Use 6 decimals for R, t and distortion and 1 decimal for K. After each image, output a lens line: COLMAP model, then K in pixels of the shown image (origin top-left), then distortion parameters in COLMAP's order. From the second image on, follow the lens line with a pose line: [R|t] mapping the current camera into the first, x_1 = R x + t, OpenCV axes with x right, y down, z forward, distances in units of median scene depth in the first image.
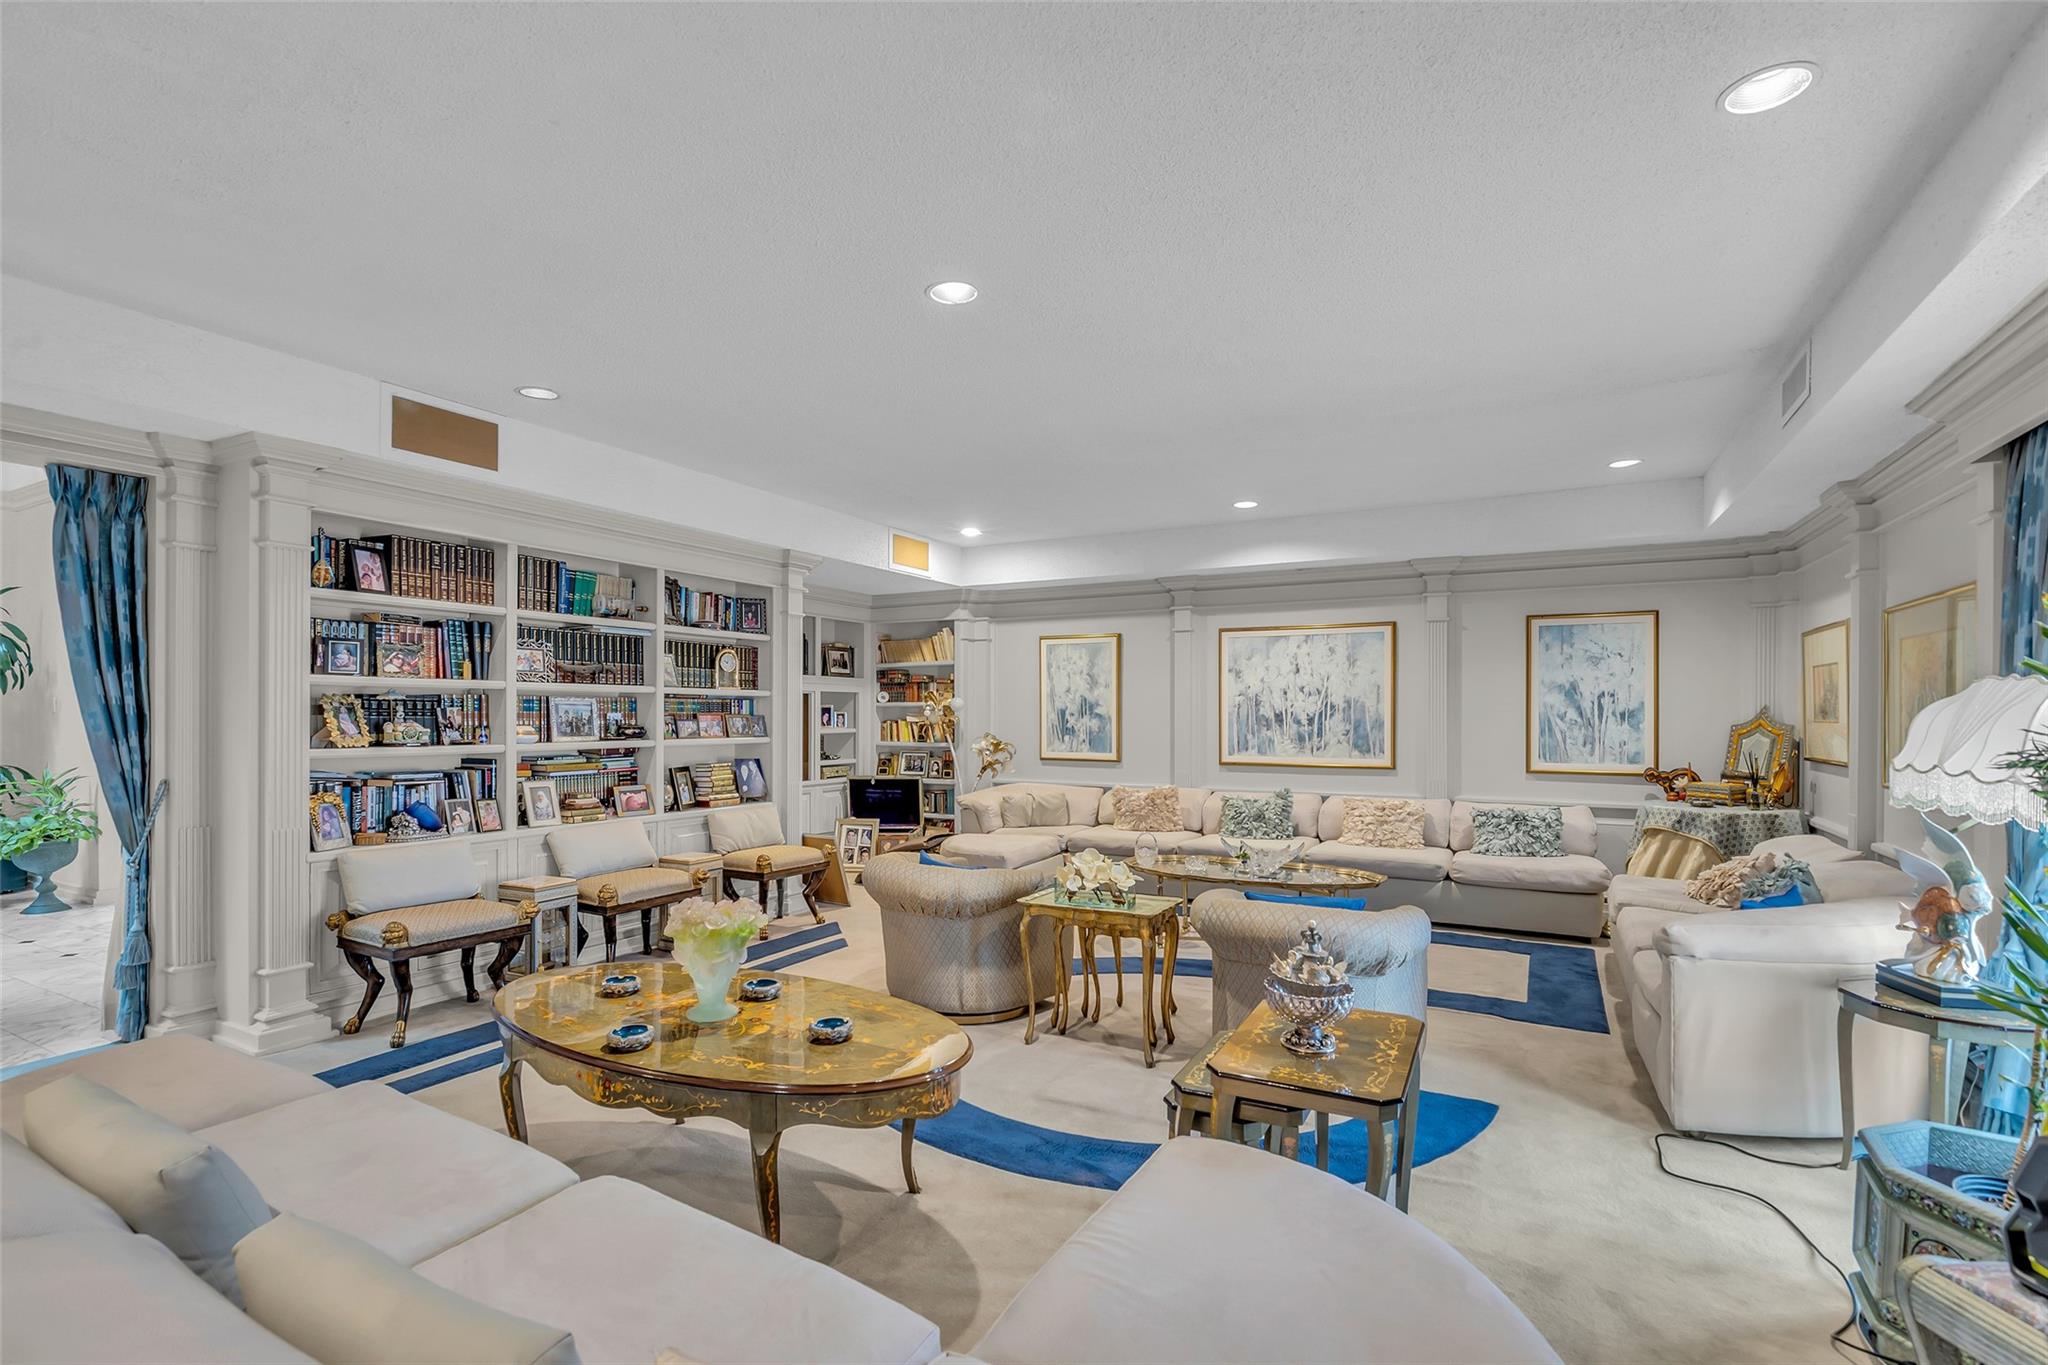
lens RADIAL K [[950.0, 0, 1012.5], [0, 950.0, 712.8], [0, 0, 1]] dist [-0.013098, 0.001109]
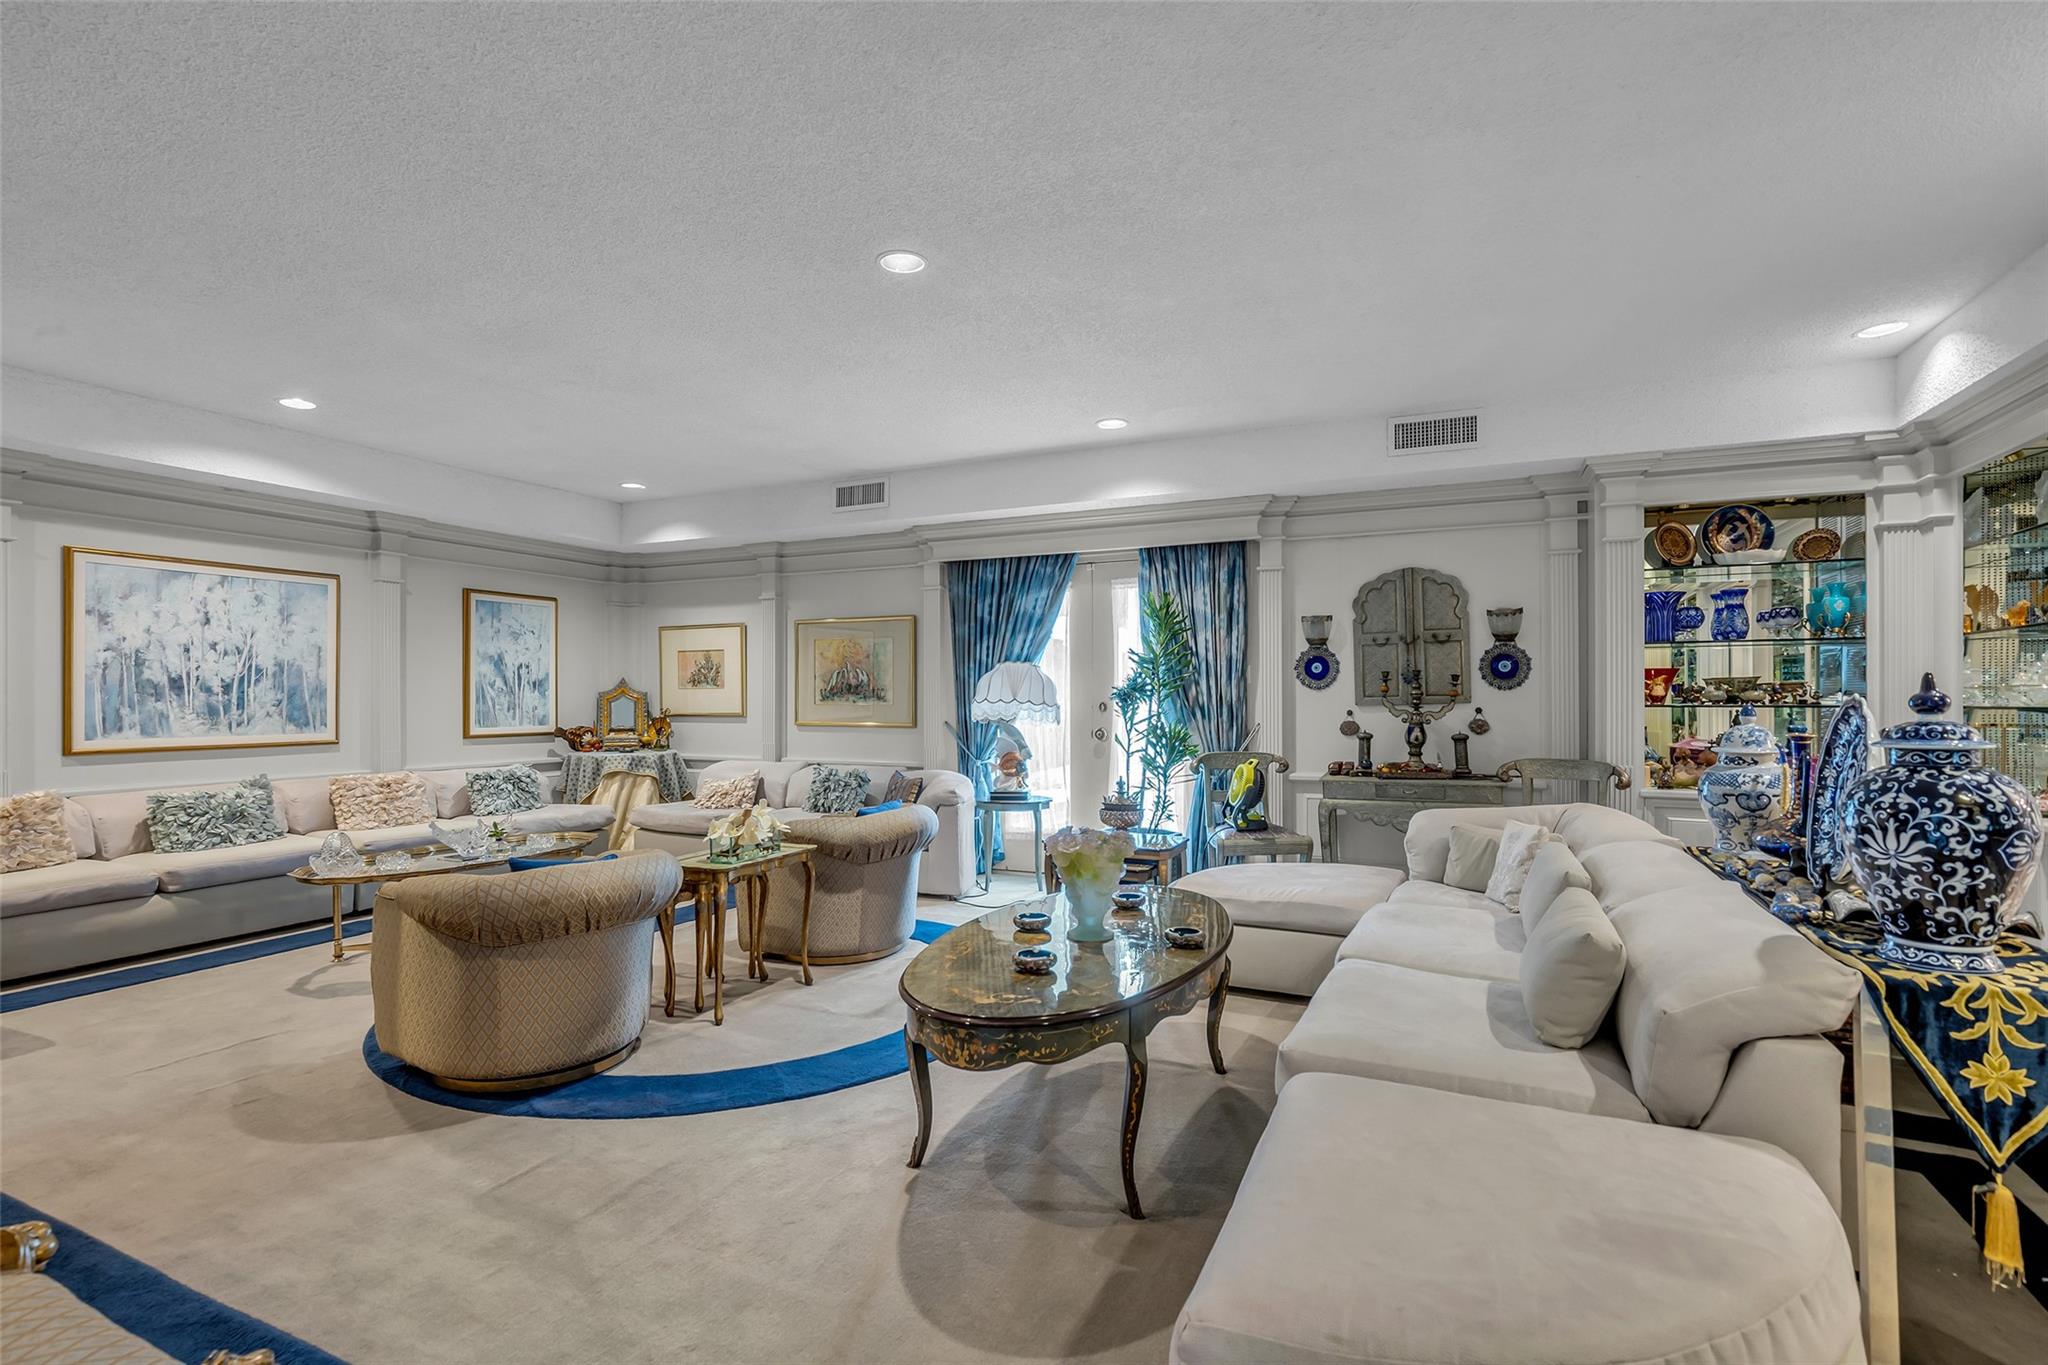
lens RADIAL K [[950.0, 0, 1025.1], [0, 950.0, 688.4], [0, 0, 1]] dist [-0.013098, 0.001109]
pose [[-0.073151, 0.009366, 0.997277, -0.562571], [0.004195, 0.999950, -0.009083, 0.020840], [-0.997312, 0.003519, -0.073187, 0.471825]]
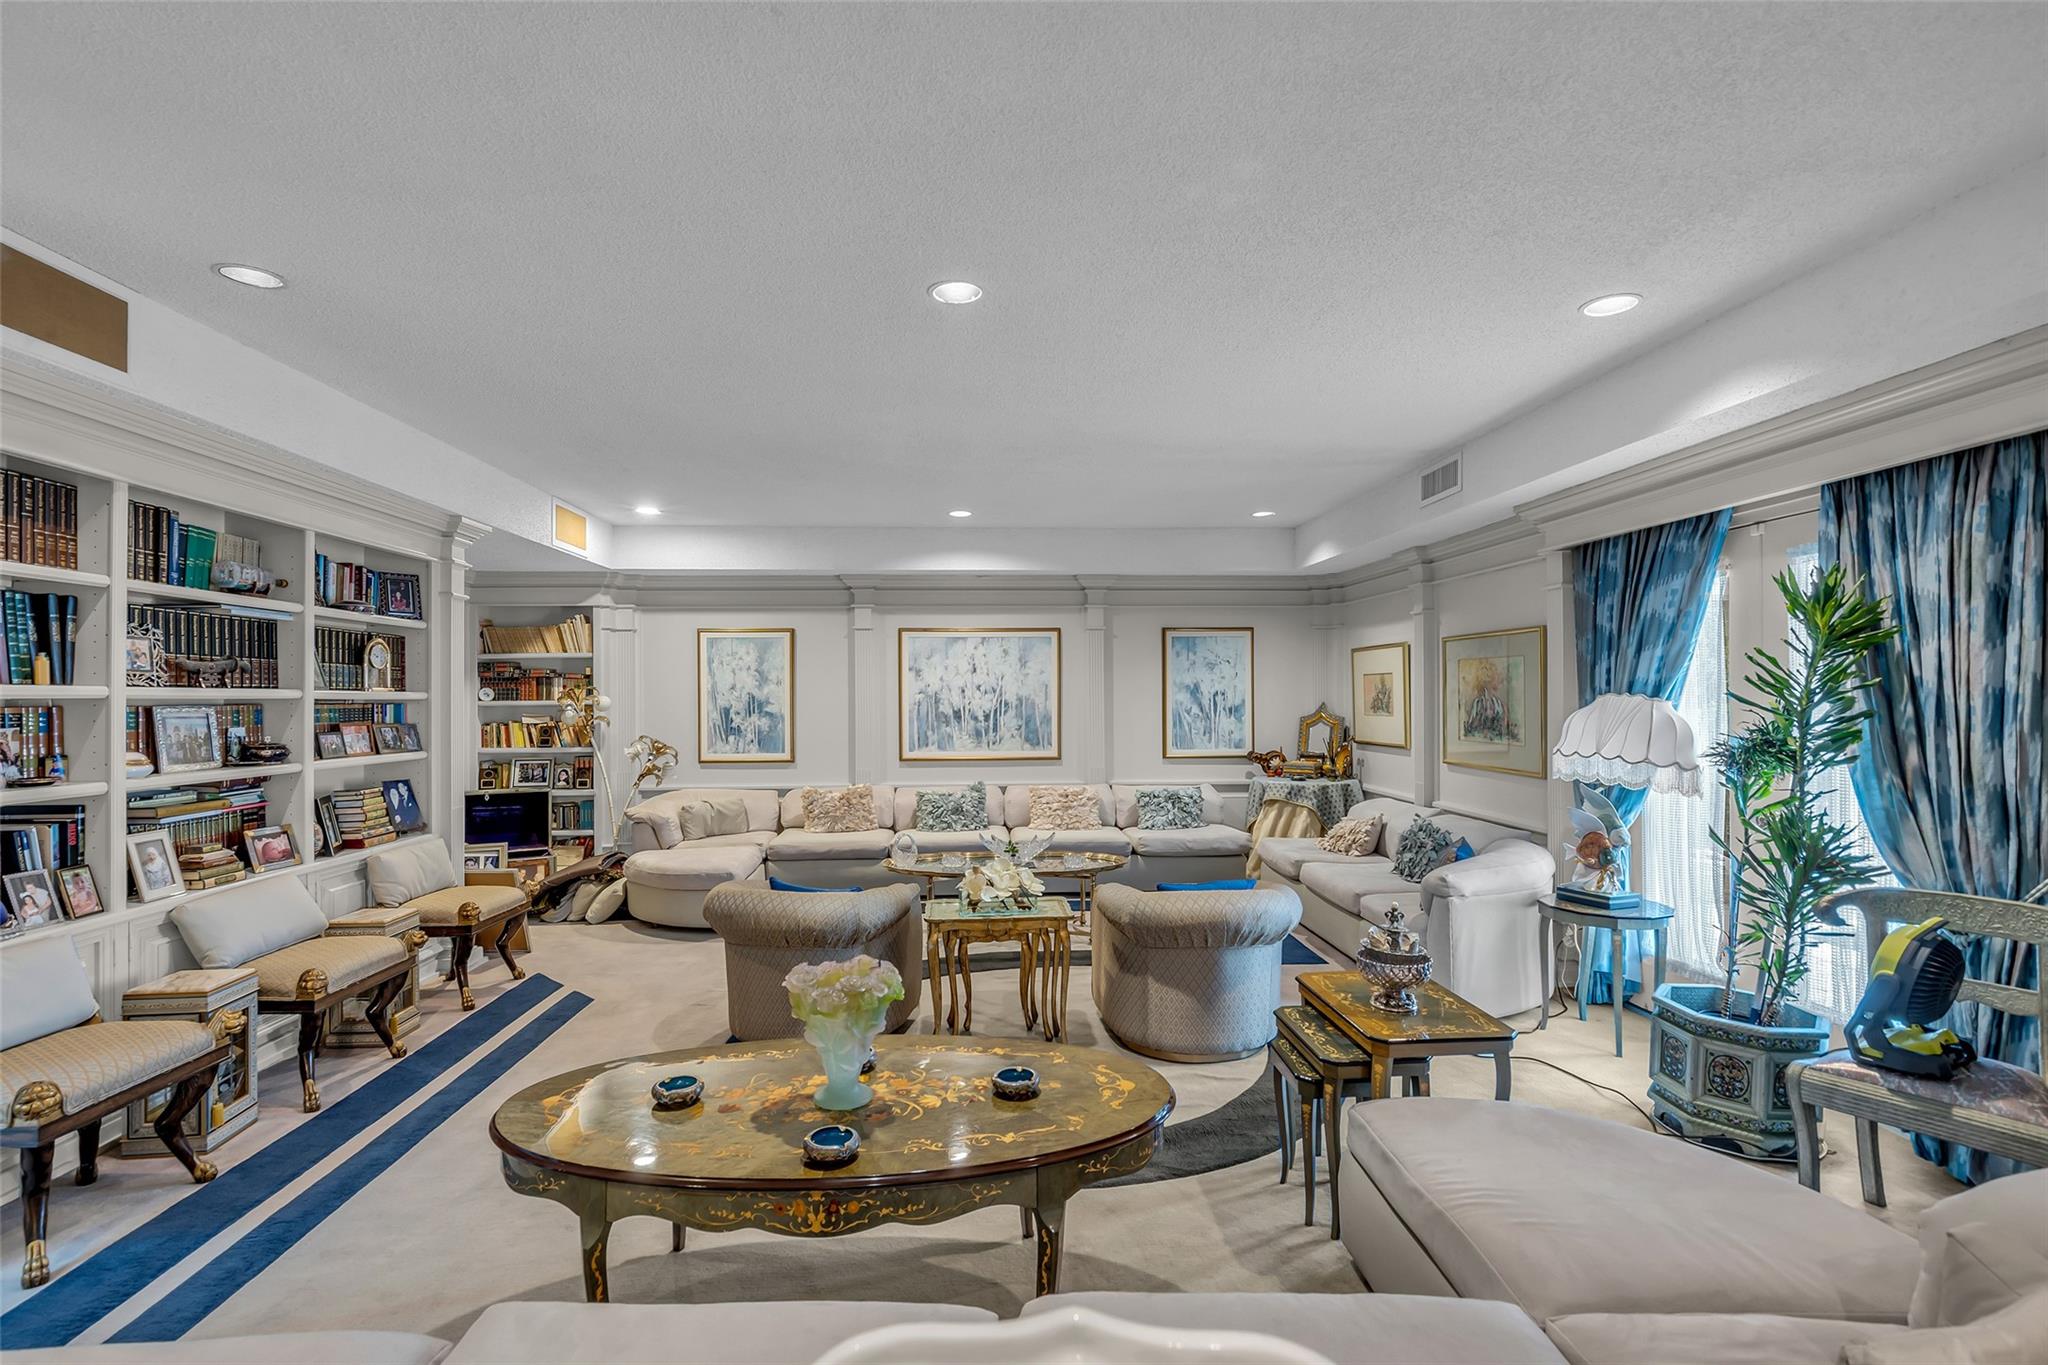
lens RADIAL K [[950.0, 0, 1014.1], [0, 950.0, 687.5], [0, 0, 1]] dist [-0.013098, 0.001109]
pose [[0.849124, -0.000561, 0.528194, -0.261015], [0.006562, 0.999933, -0.009486, -0.016900], [-0.528153, 0.011521, 0.849071, 0.079058]]
